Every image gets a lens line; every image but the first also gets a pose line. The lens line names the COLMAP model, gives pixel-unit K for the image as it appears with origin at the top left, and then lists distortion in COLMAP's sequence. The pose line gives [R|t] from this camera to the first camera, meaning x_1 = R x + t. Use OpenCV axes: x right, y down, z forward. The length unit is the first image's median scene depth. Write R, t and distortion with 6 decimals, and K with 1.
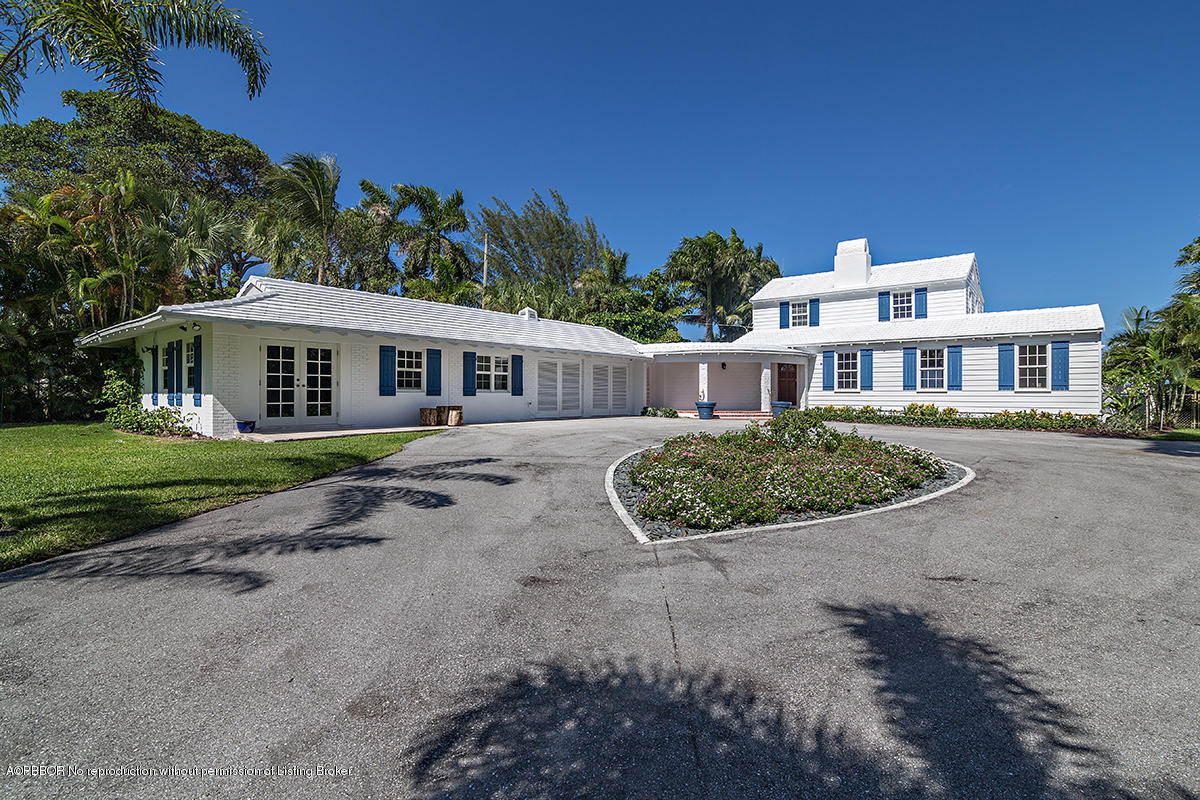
lens RADIAL K [[557.9, 0, 612.8], [0, 557.9, 395.0], [0, 0, 1]] dist [-0.001908, -0.000024]
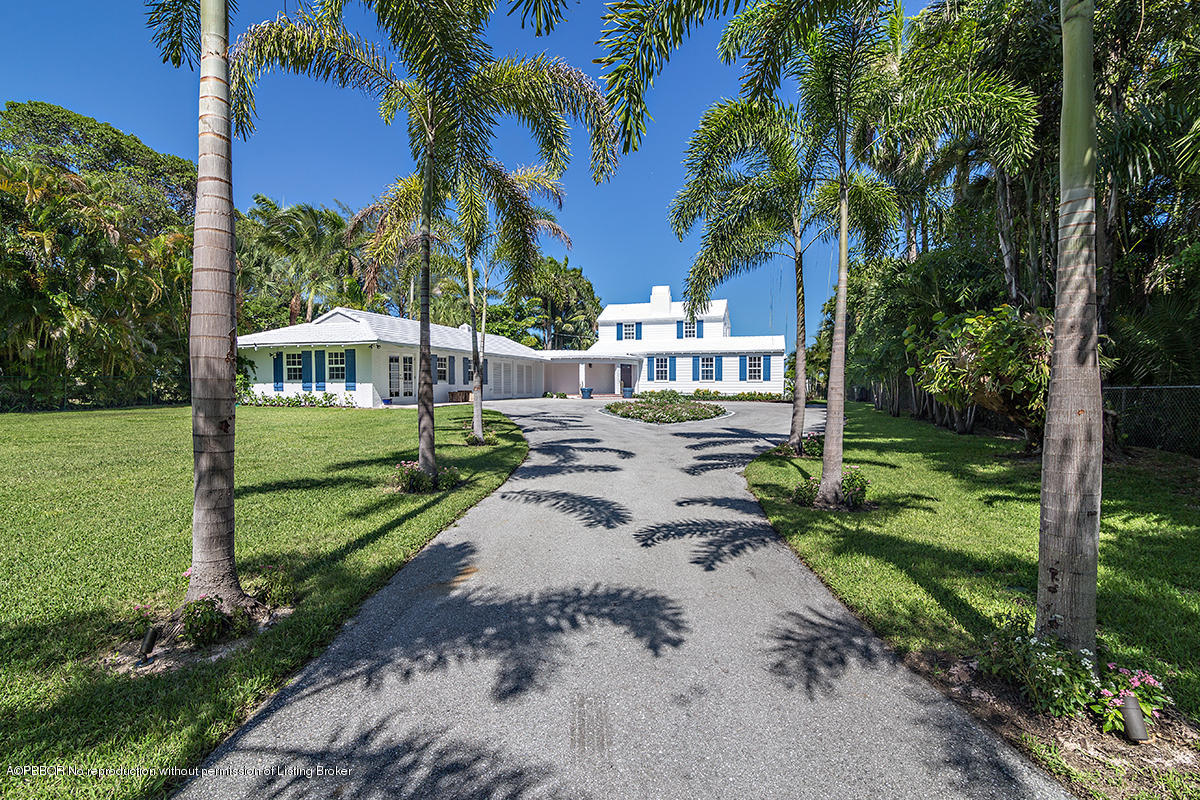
lens RADIAL K [[536.4, 0, 600.0], [0, 536.4, 400.0], [0, 0, 1]] dist [-0.012593, 0.000405]
pose [[0.935910, -0.012946, 0.352002, -0.321842], [0.003411, 0.999611, 0.027697, 0.003245], [-0.352223, -0.024721, 0.935589, -0.439468]]
